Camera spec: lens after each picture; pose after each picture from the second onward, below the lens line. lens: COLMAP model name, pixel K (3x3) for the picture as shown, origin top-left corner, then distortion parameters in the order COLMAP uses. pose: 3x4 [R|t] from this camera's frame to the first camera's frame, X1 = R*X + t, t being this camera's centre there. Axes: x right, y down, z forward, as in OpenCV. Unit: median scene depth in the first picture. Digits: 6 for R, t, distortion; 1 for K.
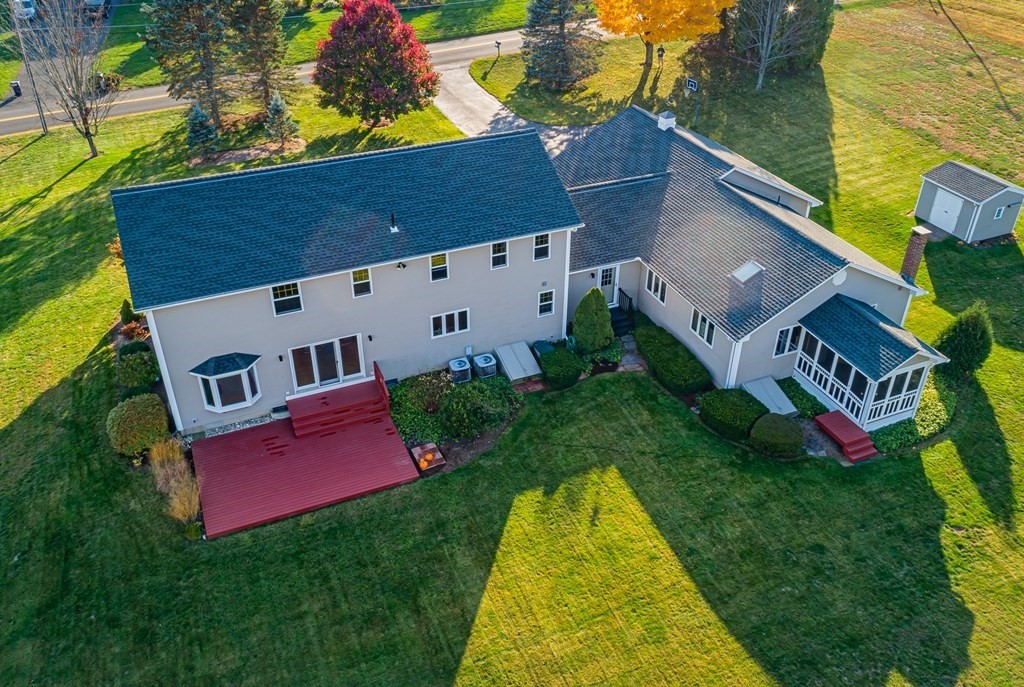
lens RADIAL K [[836.8, 0, 512.0], [0, 836.8, 343.5], [0, 0, 1]] dist [0.005748, 0.001776]
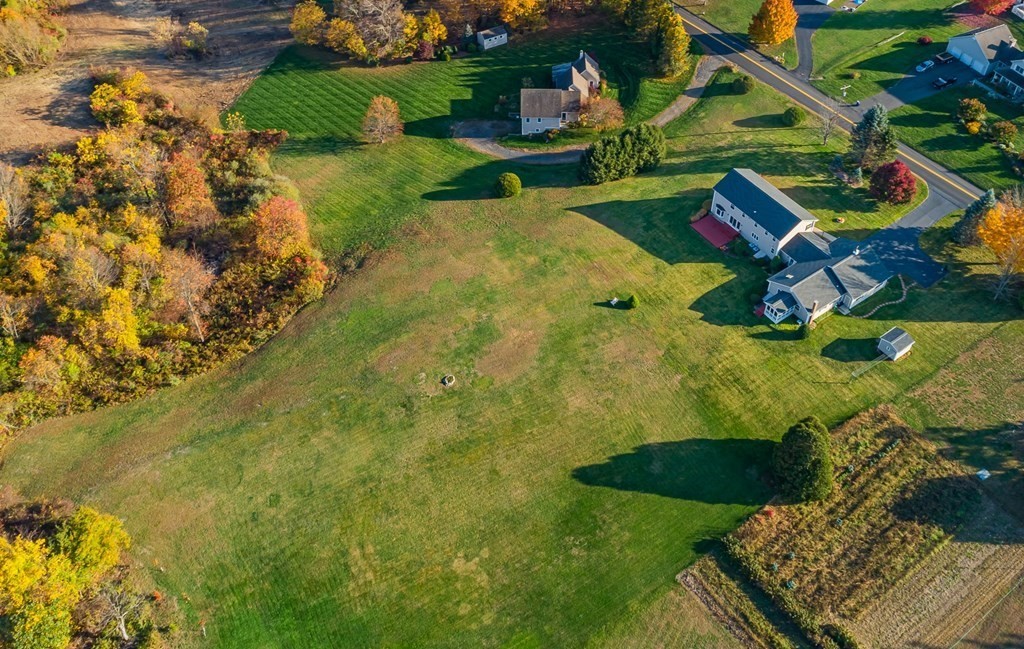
lens RADIAL K [[829.3, 0, 512.0], [0, 829.3, 324.5], [0, 0, 1]] dist [-0.009502, -0.003466]
pose [[0.180424, 0.746358, -0.640622, 2.891862], [-0.539762, 0.619610, 0.569860, -1.563291], [0.822256, 0.242967, 0.514648, -2.220504]]
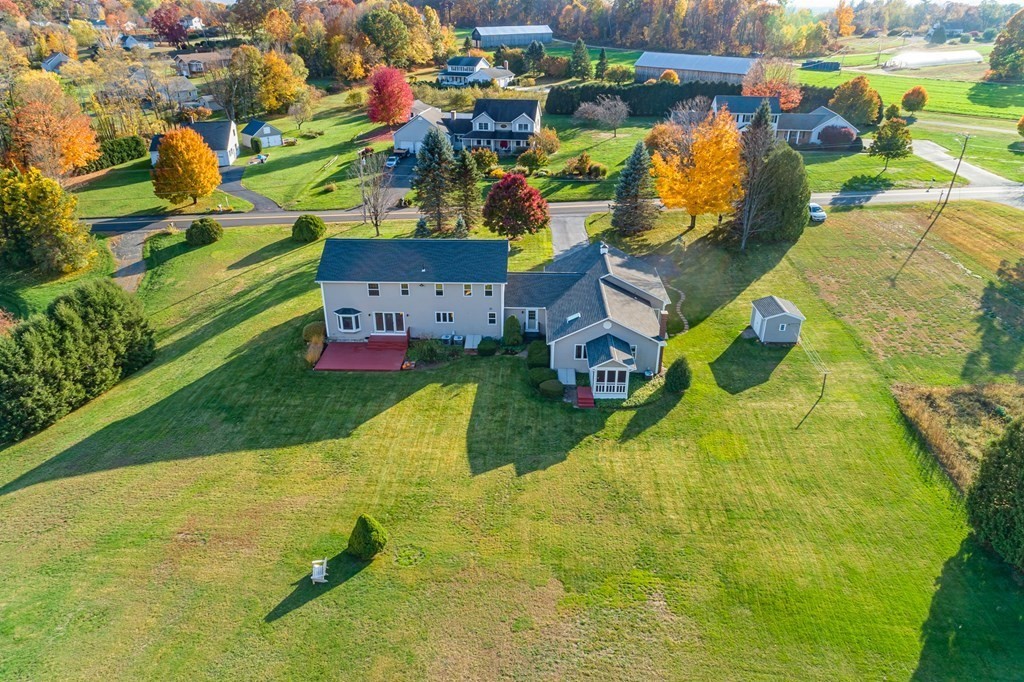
lens RADIAL K [[688.1, 0, 512.0], [0, 688.1, 341.0], [0, 0, 1]] dist [-0.001347, -0.003492]
pose [[0.903053, 0.181852, -0.389134, 0.834804], [-0.234092, 0.967955, -0.090901, 0.165463], [0.360134, 0.173182, 0.916685, -0.618542]]
